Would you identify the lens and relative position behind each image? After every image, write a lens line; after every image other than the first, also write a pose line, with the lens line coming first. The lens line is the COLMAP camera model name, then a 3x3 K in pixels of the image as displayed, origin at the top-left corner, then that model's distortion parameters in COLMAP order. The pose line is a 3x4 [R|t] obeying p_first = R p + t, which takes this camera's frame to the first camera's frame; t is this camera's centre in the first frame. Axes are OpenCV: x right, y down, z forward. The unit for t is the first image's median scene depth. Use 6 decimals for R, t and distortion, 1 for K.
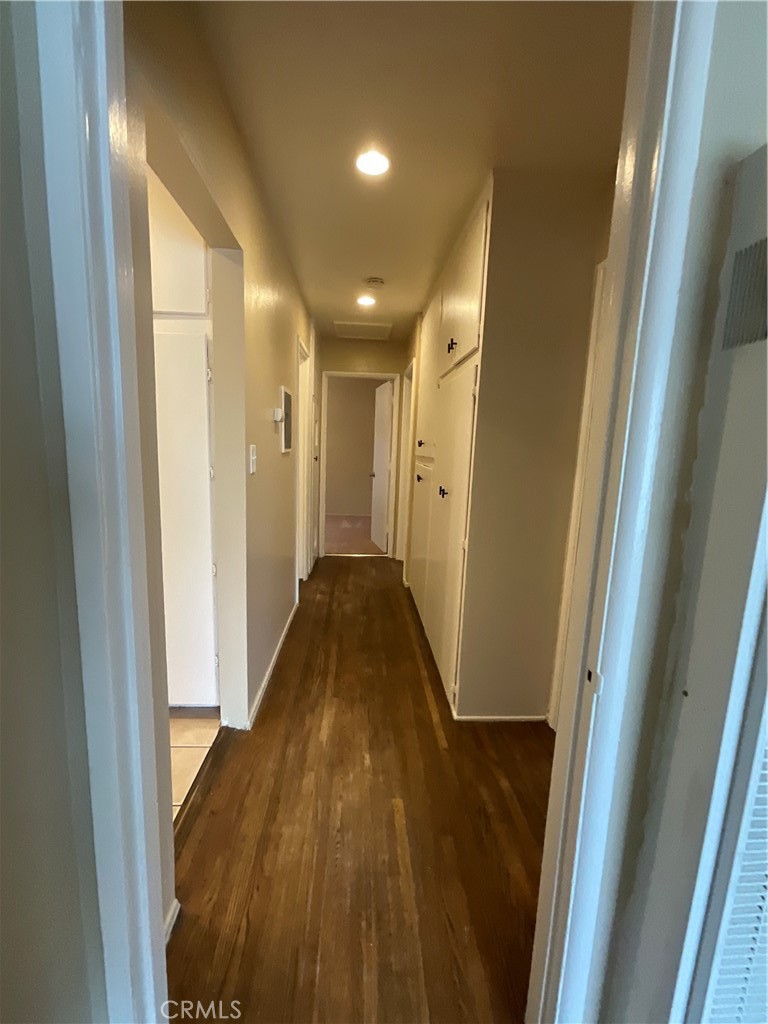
lens RADIAL K [[417.9, 0, 381.0], [0, 417.9, 512.6], [0, 0, 1]] dist [-0.000209, 0.000587]
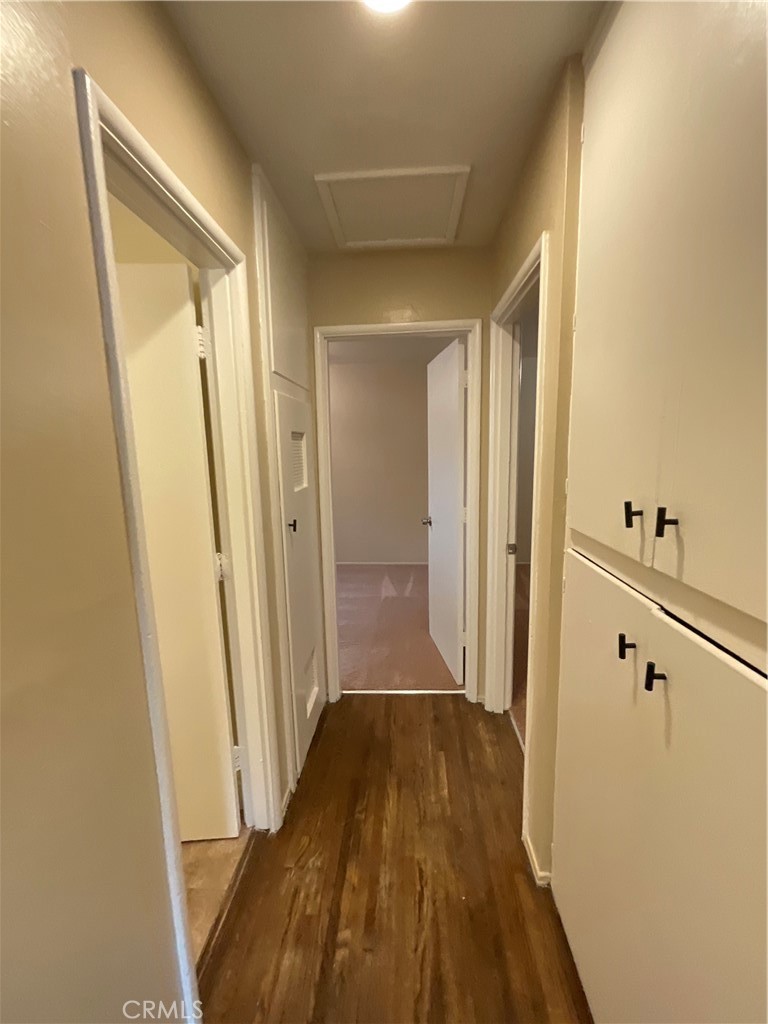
lens RADIAL K [[412.5, 0, 384.0], [0, 412.5, 512.0], [0, 0, 1]] dist [0.000894, 0.000167]
pose [[0.992173, -0.041303, -0.117840, -0.015451], [0.040945, 0.999146, -0.005457, -0.121621], [0.117965, 0.000590, 0.993018, 0.532578]]
